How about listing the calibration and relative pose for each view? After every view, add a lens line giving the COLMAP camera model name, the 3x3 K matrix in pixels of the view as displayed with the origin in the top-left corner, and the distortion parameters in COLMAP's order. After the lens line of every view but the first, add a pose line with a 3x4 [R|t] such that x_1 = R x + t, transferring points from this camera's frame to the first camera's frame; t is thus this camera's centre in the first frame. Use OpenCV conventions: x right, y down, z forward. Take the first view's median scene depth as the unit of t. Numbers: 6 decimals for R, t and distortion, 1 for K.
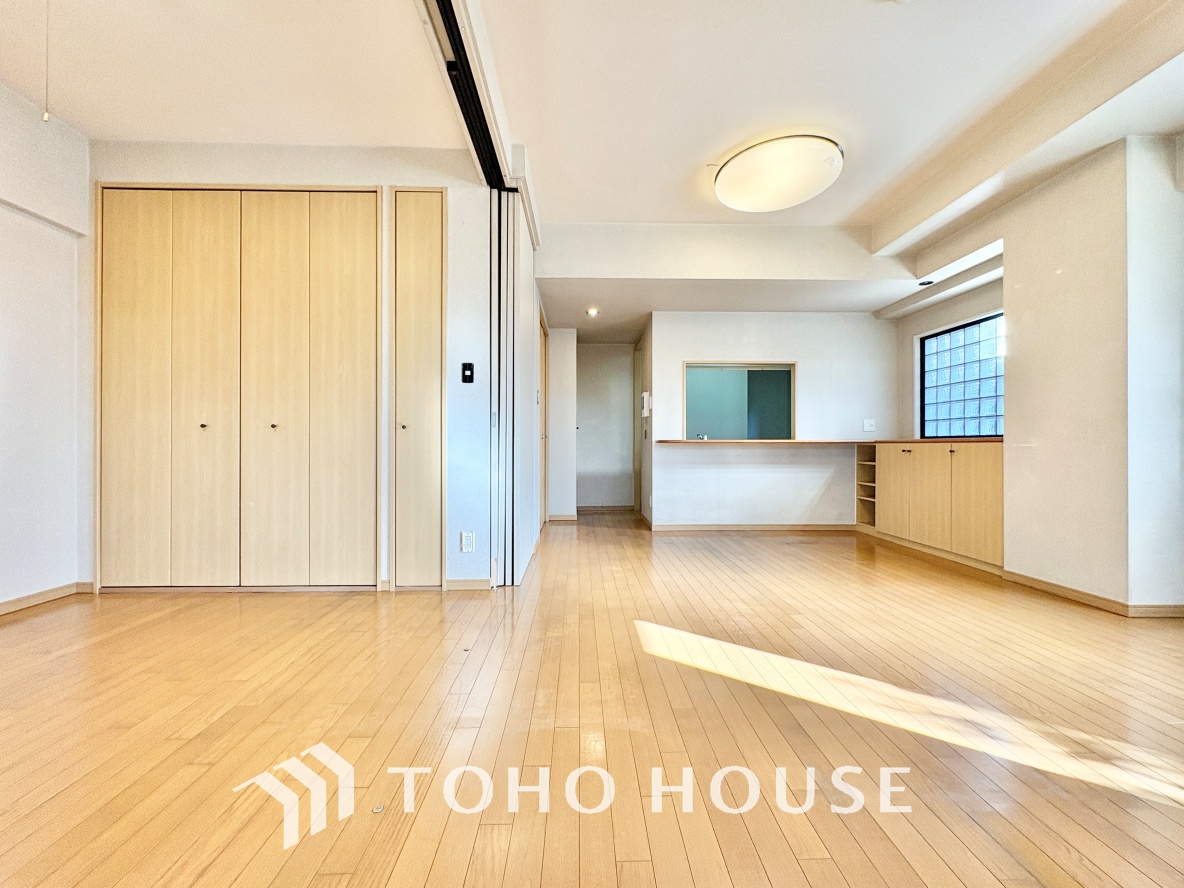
lens RADIAL K [[471.4, 0, 592.0], [0, 471.4, 444.0], [0, 0, 1]] dist [-0.000591, -0.000199]
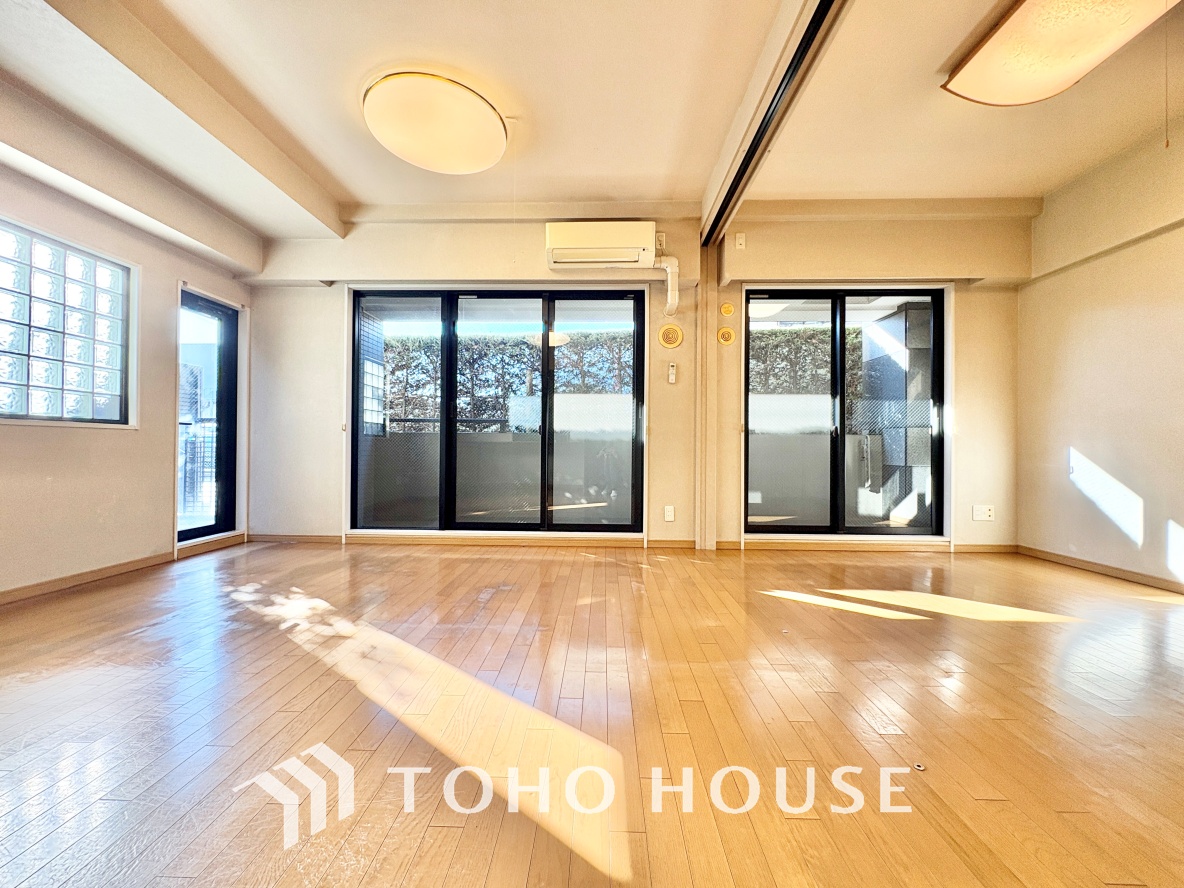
lens RADIAL K [[471.4, 0, 592.0], [0, 471.4, 444.0], [0, 0, 1]] dist [-0.000591, -0.000199]
pose [[-0.998677, -0.006241, 0.051051, 0.198410], [-0.006904, 0.999894, -0.012814, 0.076720], [-0.050966, -0.013150, -0.998614, 2.307062]]
